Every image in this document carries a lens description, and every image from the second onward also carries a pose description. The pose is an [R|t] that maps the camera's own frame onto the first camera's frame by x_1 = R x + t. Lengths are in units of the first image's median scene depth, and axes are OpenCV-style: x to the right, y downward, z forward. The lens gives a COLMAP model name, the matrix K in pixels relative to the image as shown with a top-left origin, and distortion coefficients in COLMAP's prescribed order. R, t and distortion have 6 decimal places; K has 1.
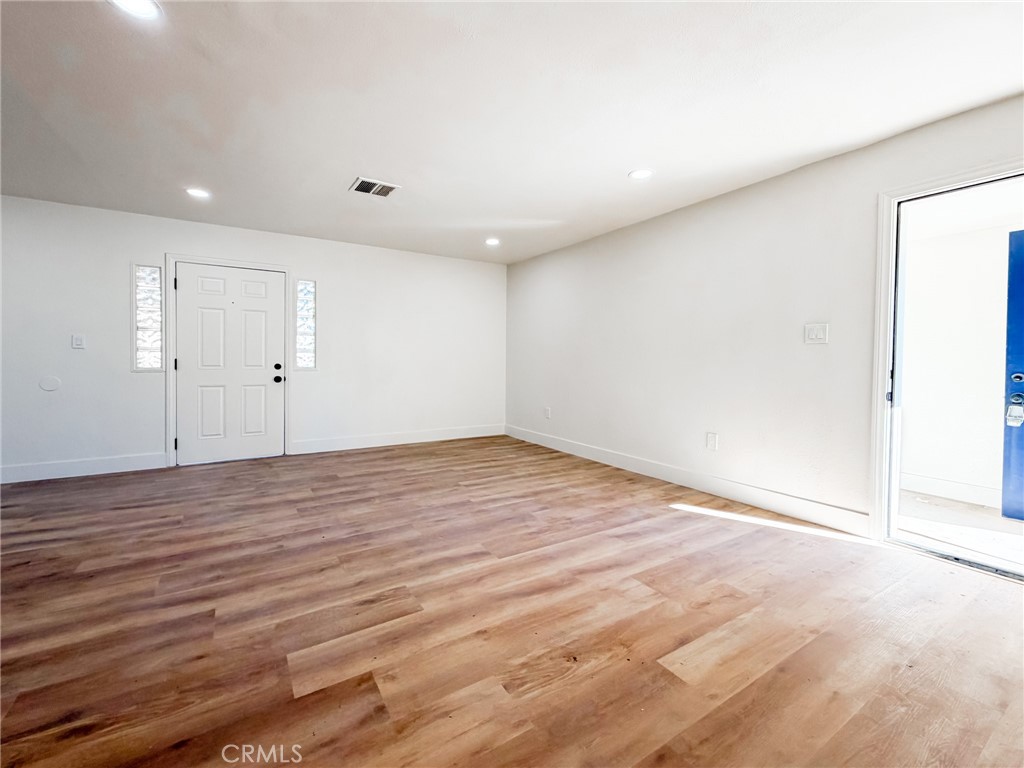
lens RADIAL K [[428.2, 0, 505.7], [0, 428.2, 378.9], [0, 0, 1]] dist [0.003393, -0.000669]
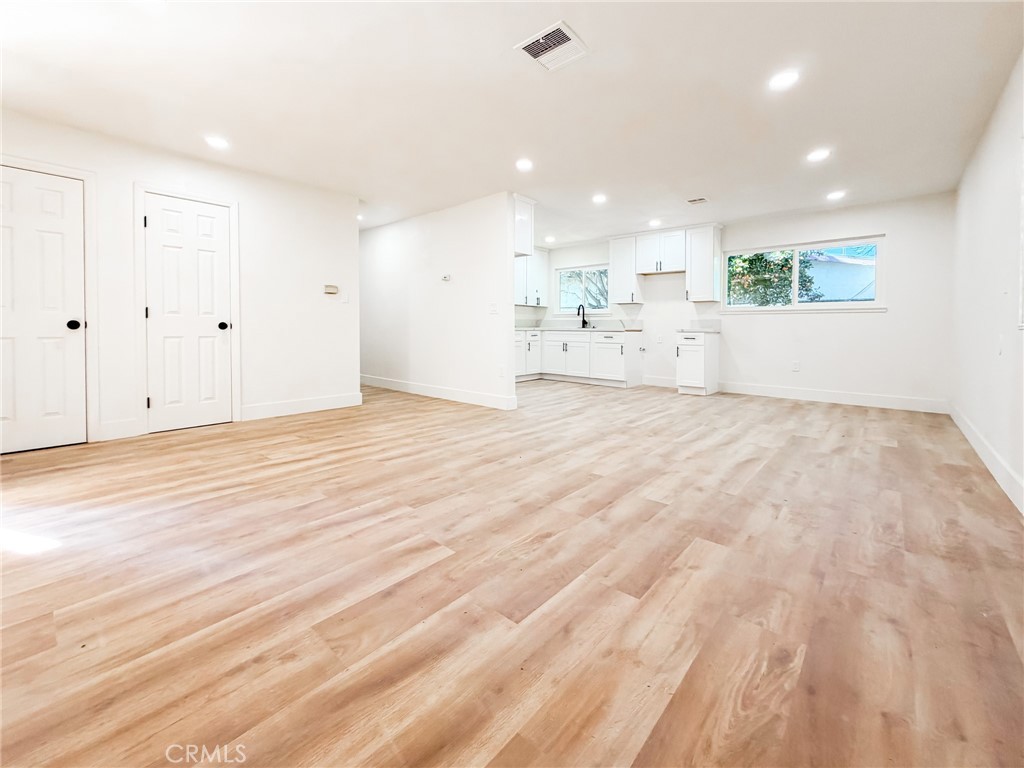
lens RADIAL K [[428.2, 0, 489.0], [0, 428.2, 321.7], [0, 0, 1]] dist [0.003393, -0.000669]
pose [[-0.970213, -0.016593, -0.241685, -0.035509], [-0.026000, 0.999021, 0.035785, -0.044355], [0.240854, 0.041003, -0.969695, 1.878531]]
